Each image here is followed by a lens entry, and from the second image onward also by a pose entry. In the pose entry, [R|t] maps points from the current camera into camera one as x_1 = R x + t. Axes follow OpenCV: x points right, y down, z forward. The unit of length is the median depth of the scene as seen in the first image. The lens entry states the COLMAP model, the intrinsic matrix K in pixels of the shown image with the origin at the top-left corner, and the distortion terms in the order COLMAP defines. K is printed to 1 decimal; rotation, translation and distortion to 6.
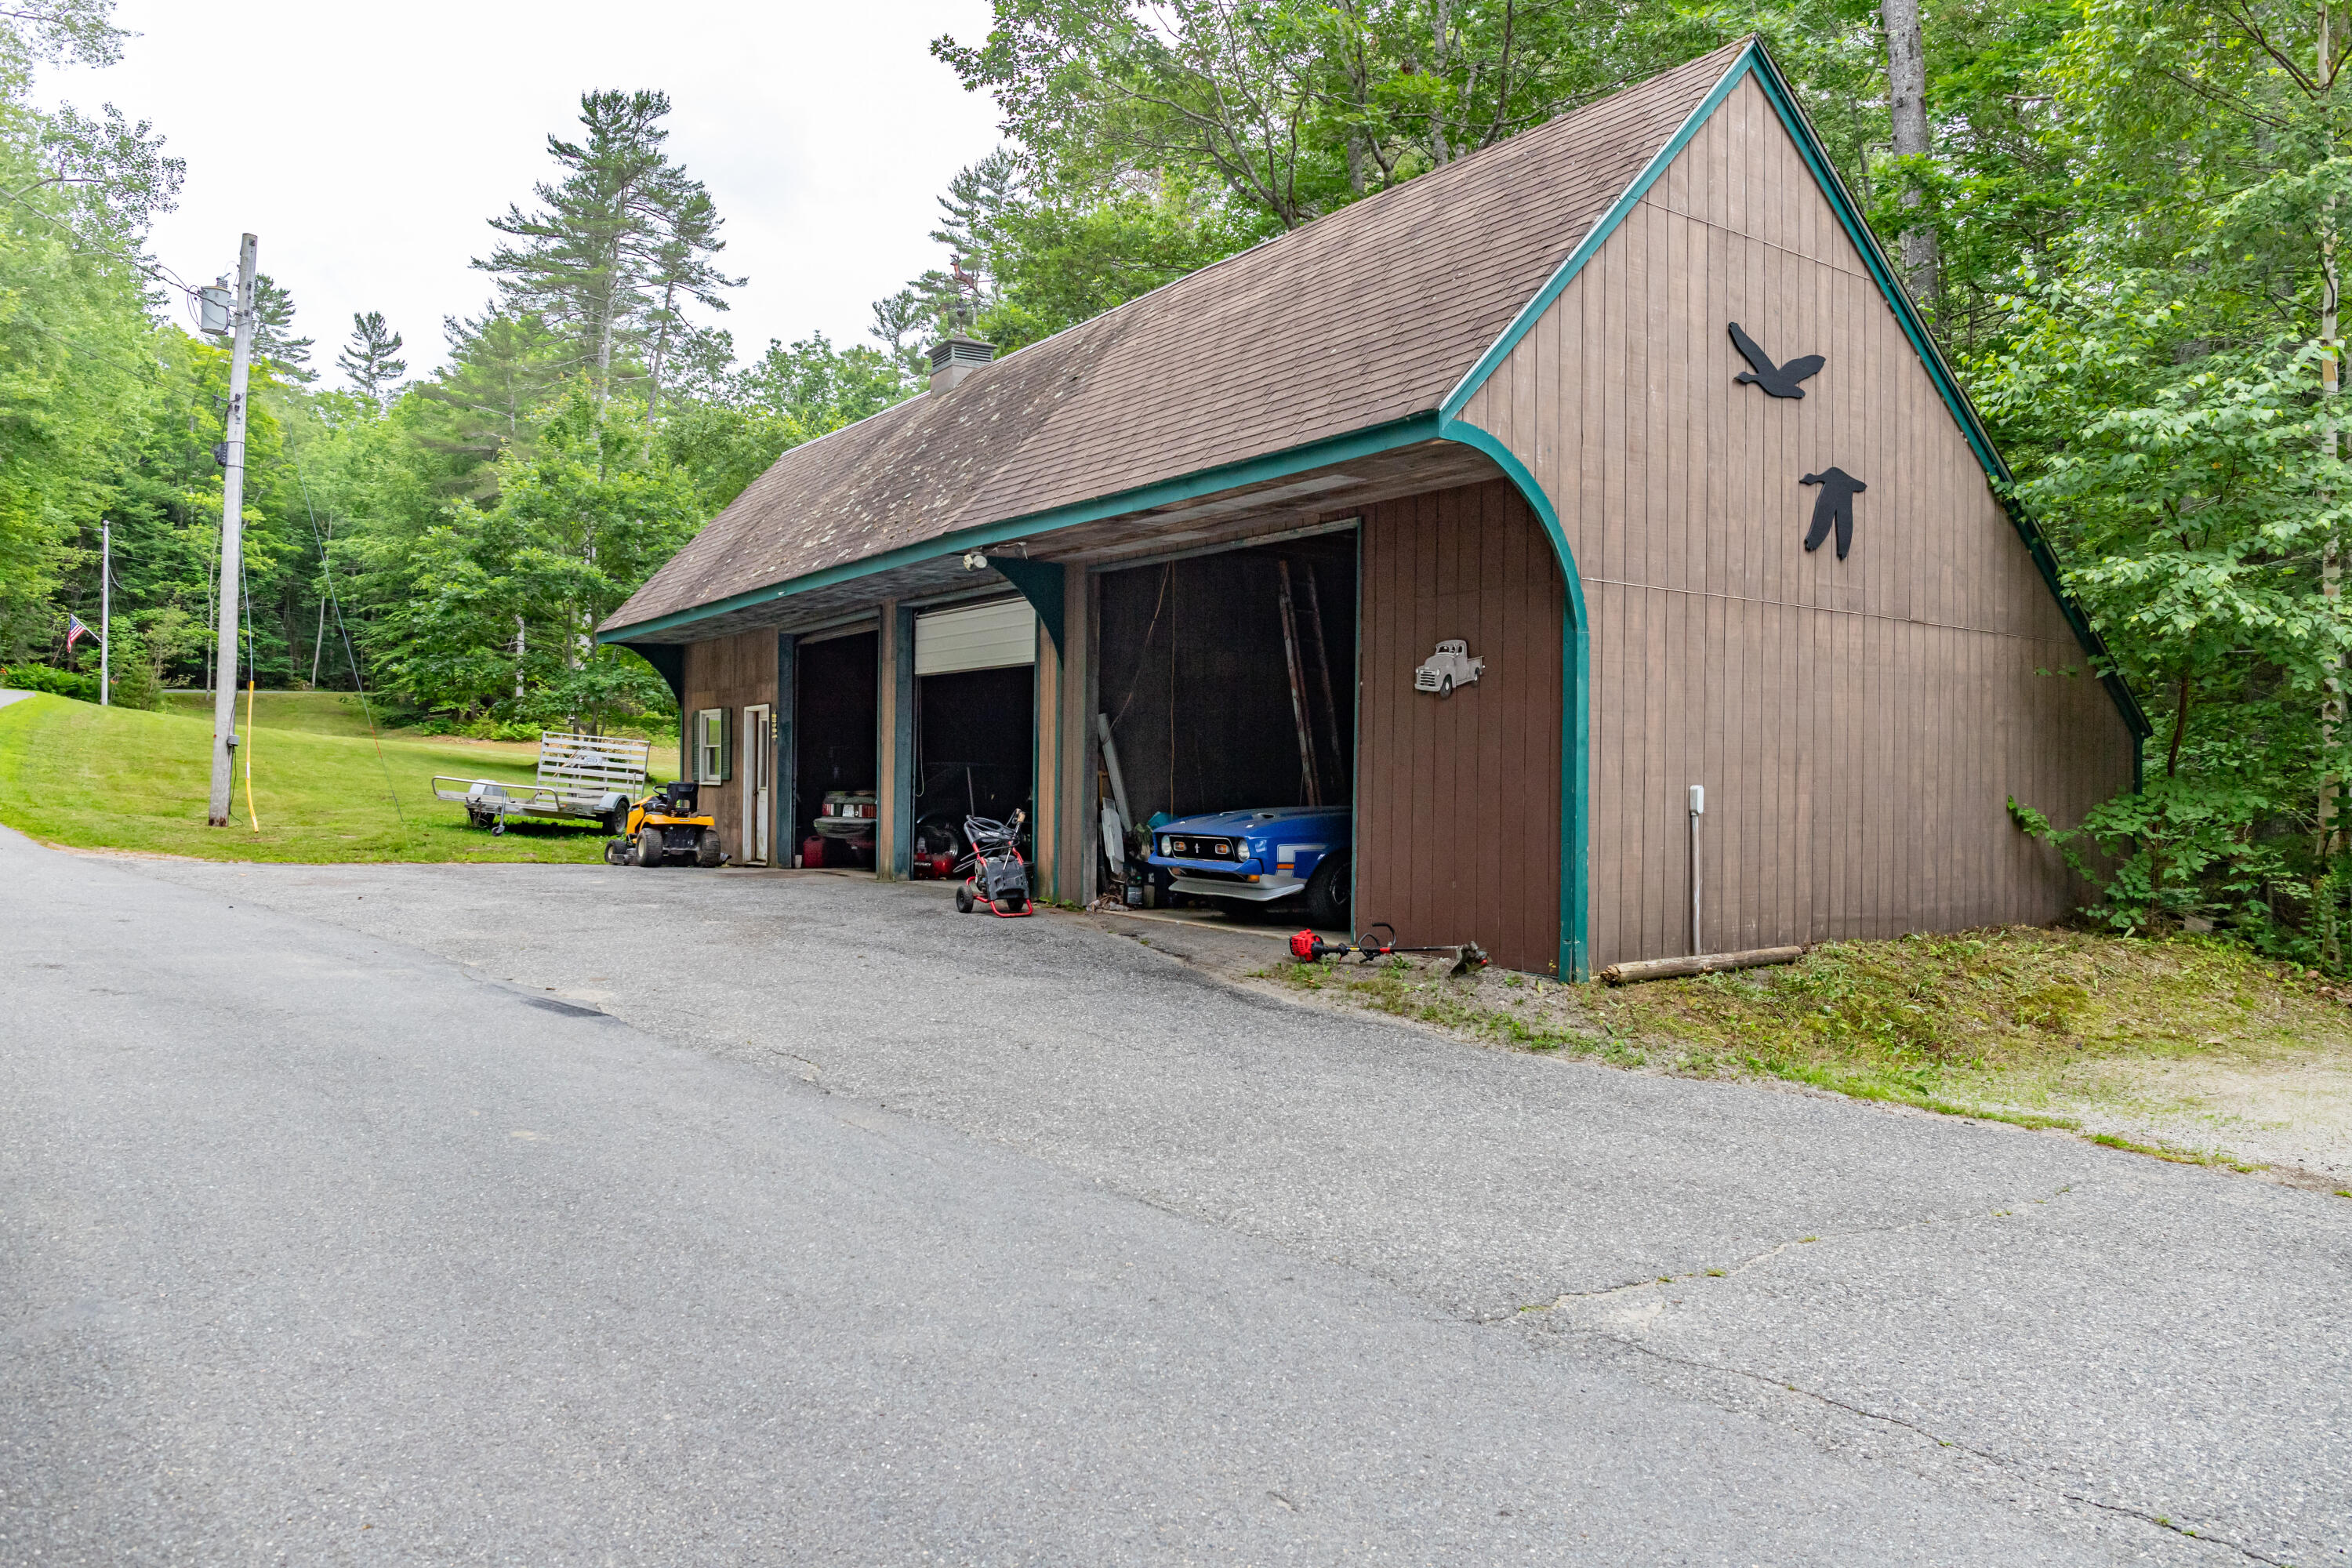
lens RADIAL K [[1556.4, 0, 1168.4], [0, 1556.4, 784.9], [0, 0, 1]] dist [-0.031730, -0.001571]
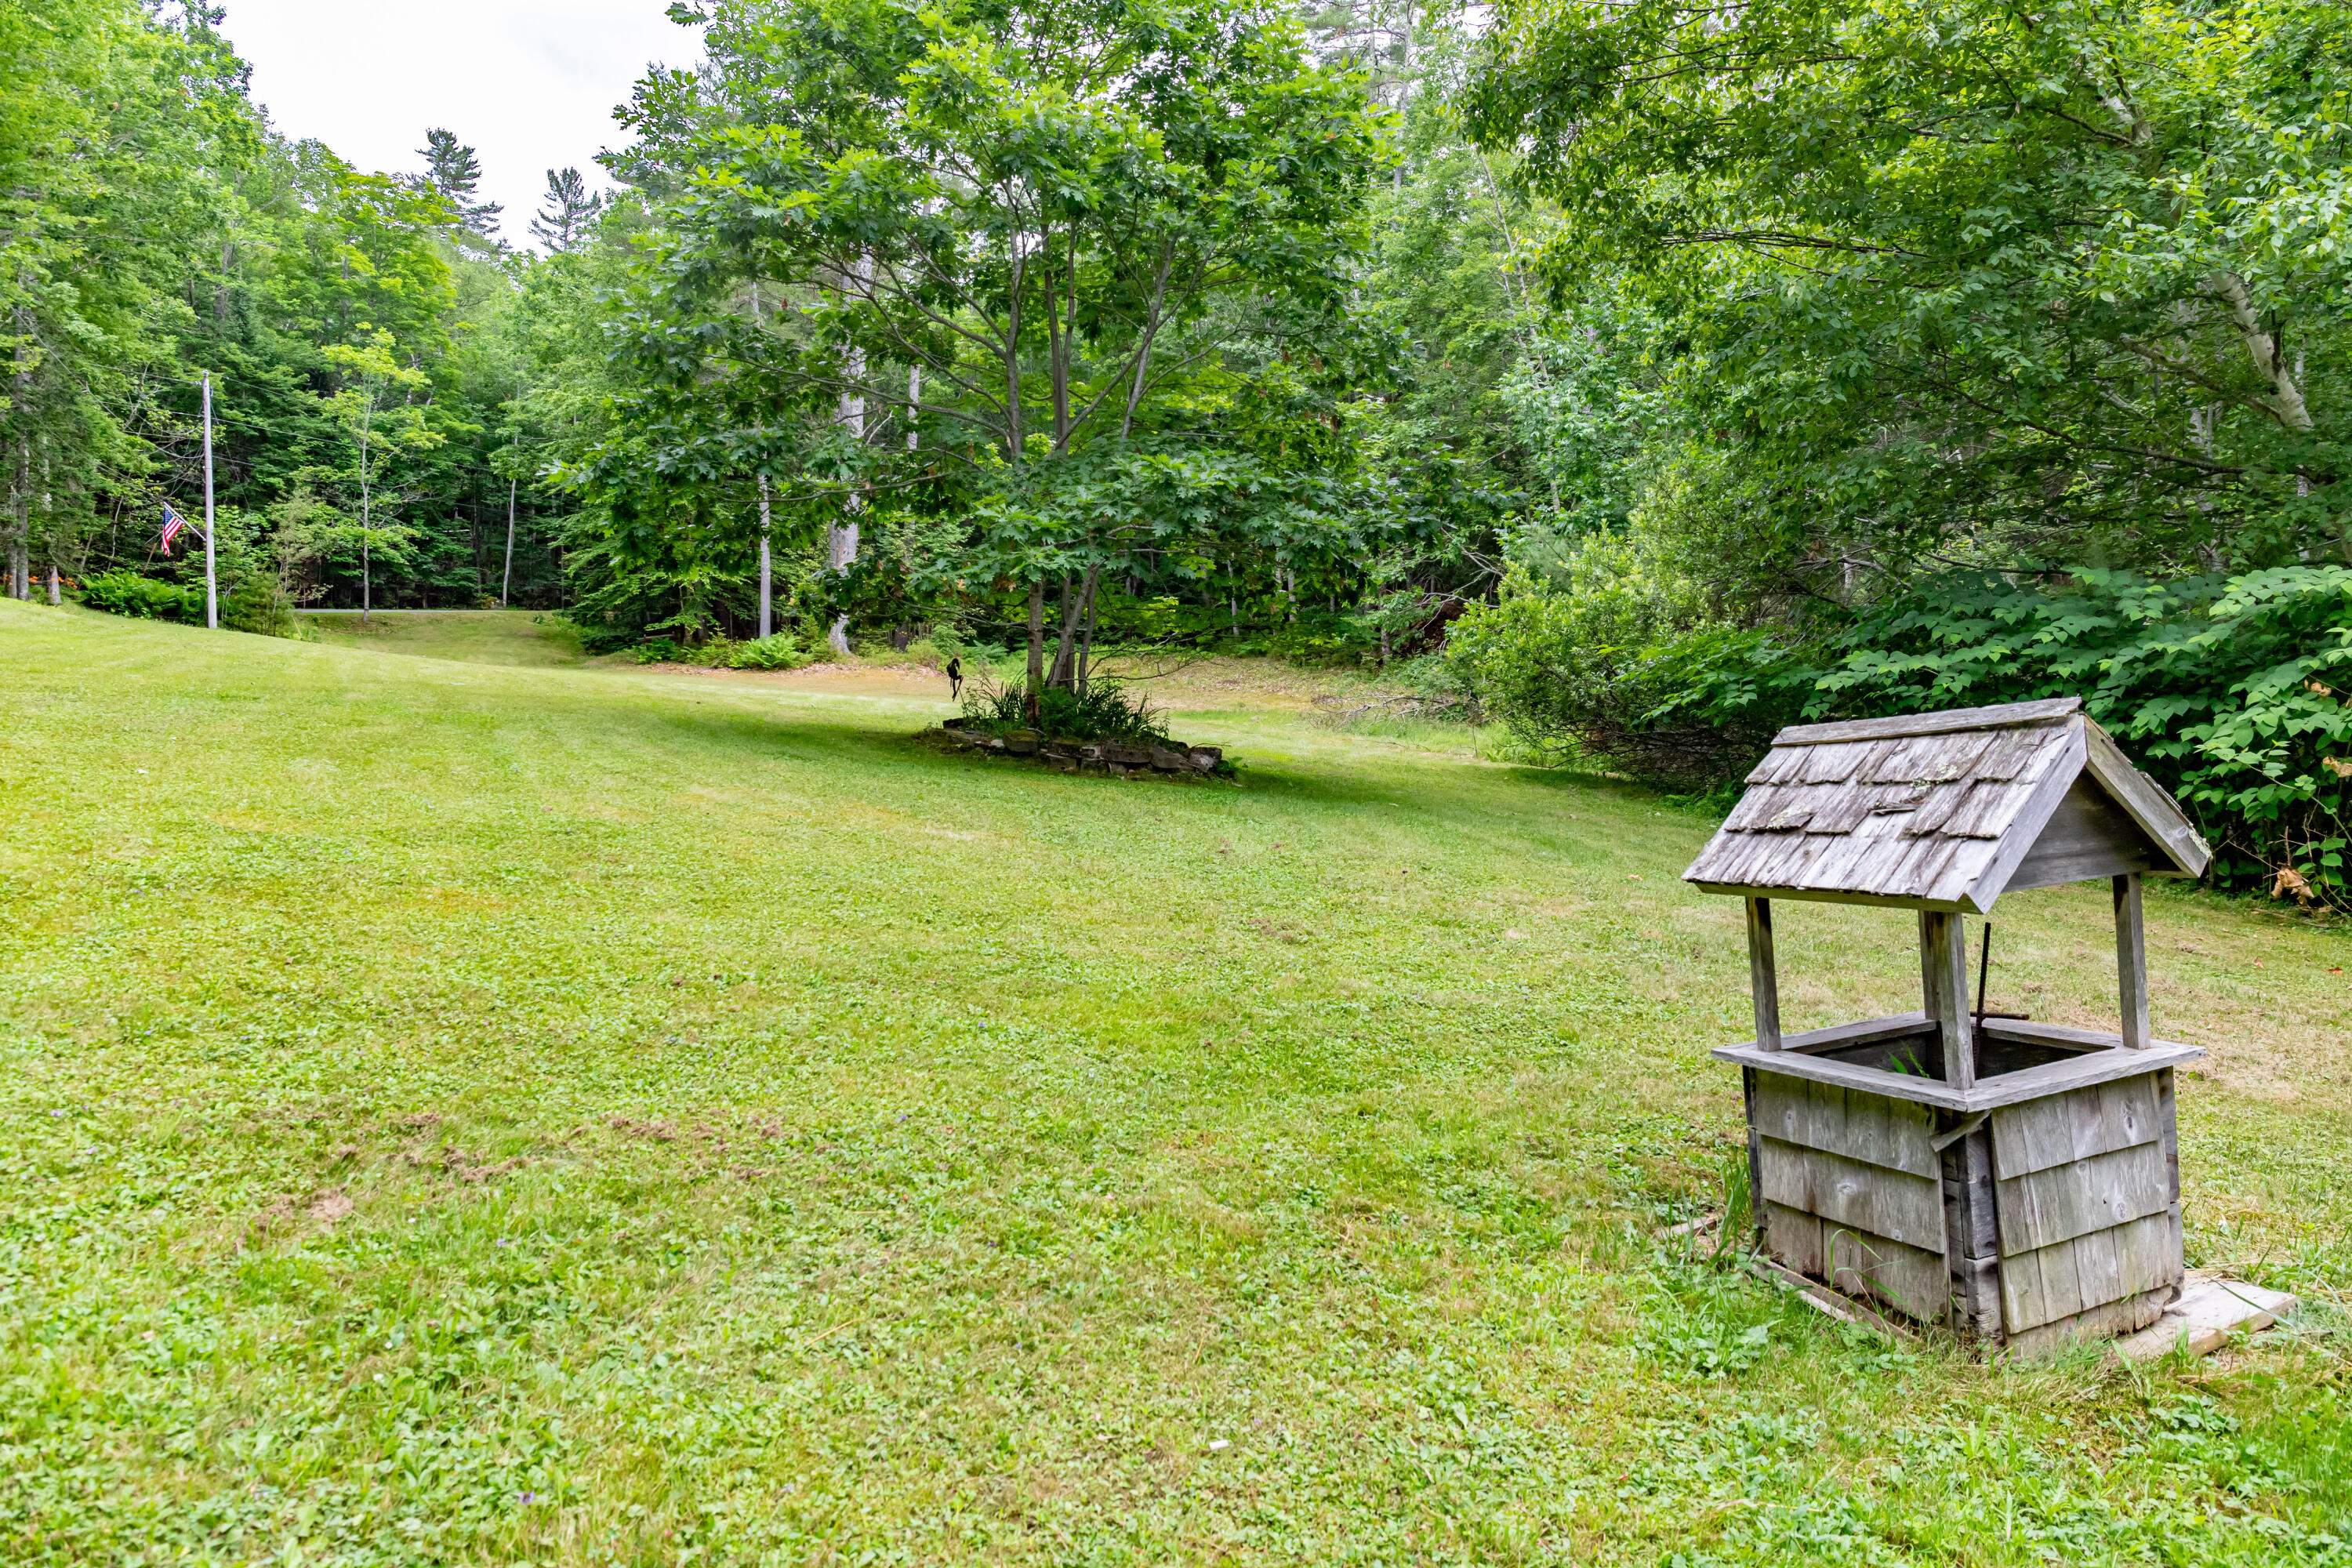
lens RADIAL K [[1556.4, 0, 1181.9], [0, 1556.4, 781.3], [0, 0, 1]] dist [-0.031730, -0.001571]
pose [[0.993494, -0.006569, -0.113694, -0.130761], [0.012206, 0.998727, 0.048949, -0.008324], [0.113227, -0.050019, 0.992309, 0.270904]]
